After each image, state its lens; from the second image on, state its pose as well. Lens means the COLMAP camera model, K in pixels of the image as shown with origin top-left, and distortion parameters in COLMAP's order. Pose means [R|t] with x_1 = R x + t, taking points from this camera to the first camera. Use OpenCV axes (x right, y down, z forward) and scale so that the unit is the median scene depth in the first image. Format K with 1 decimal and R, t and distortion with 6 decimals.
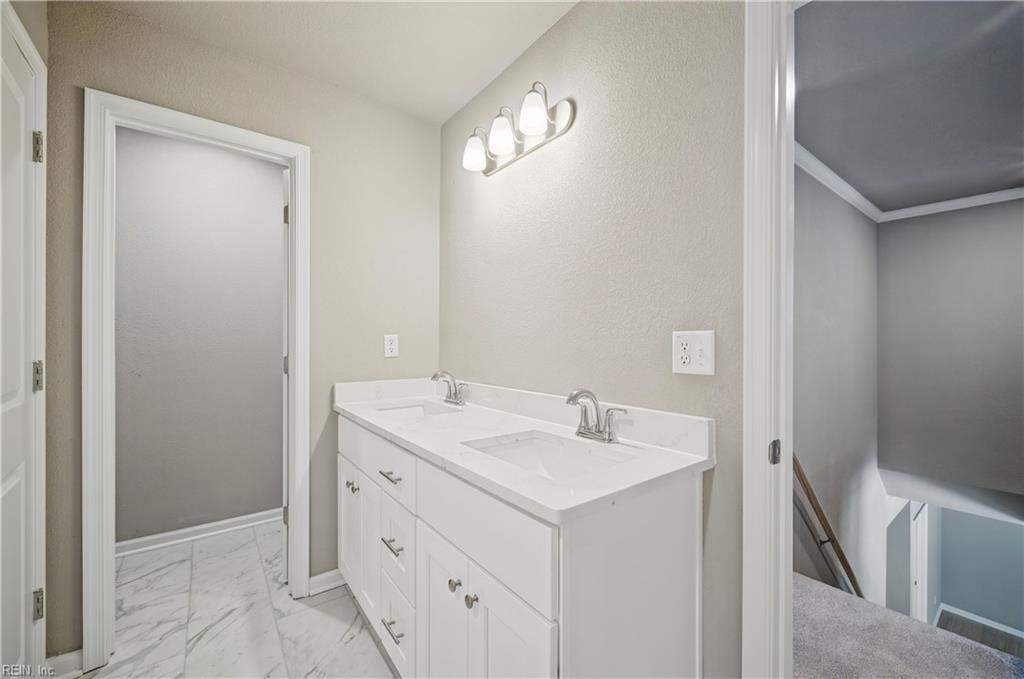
lens RADIAL K [[409.1, 0, 515.9], [0, 409.1, 341.5], [0, 0, 1]] dist [-0.000541, -0.000110]
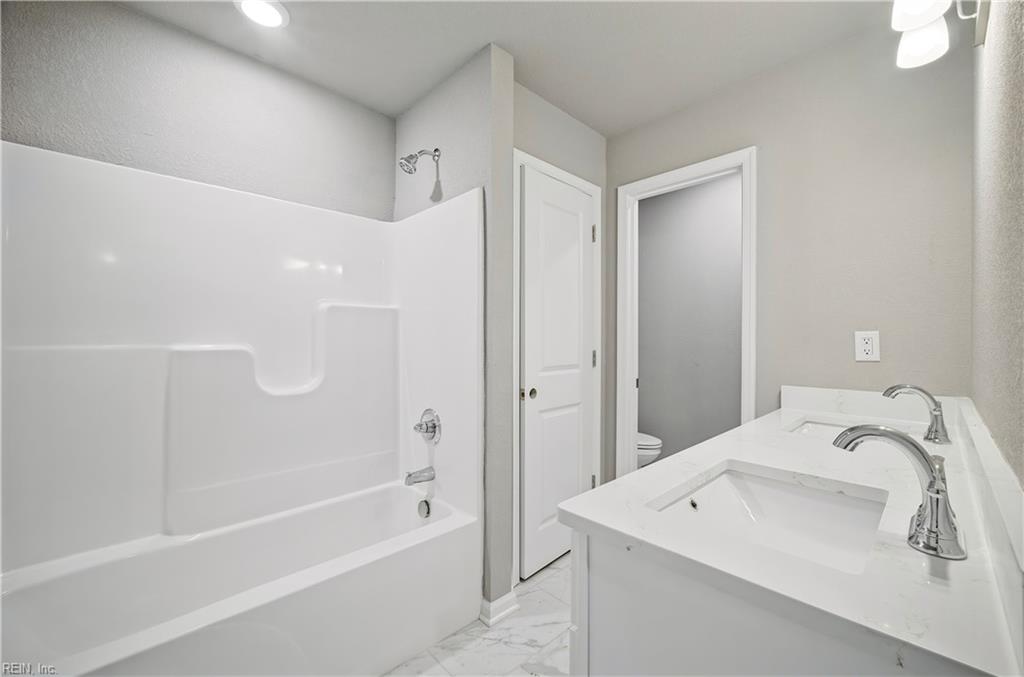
lens RADIAL K [[409.1, 0, 515.5], [0, 409.1, 337.8], [0, 0, 1]] dist [-0.000541, -0.000110]
pose [[0.106495, -0.004056, -0.994305, 0.517203], [-0.007860, 0.999957, -0.004921, 0.005702], [0.994282, 0.008340, 0.106459, 0.377815]]
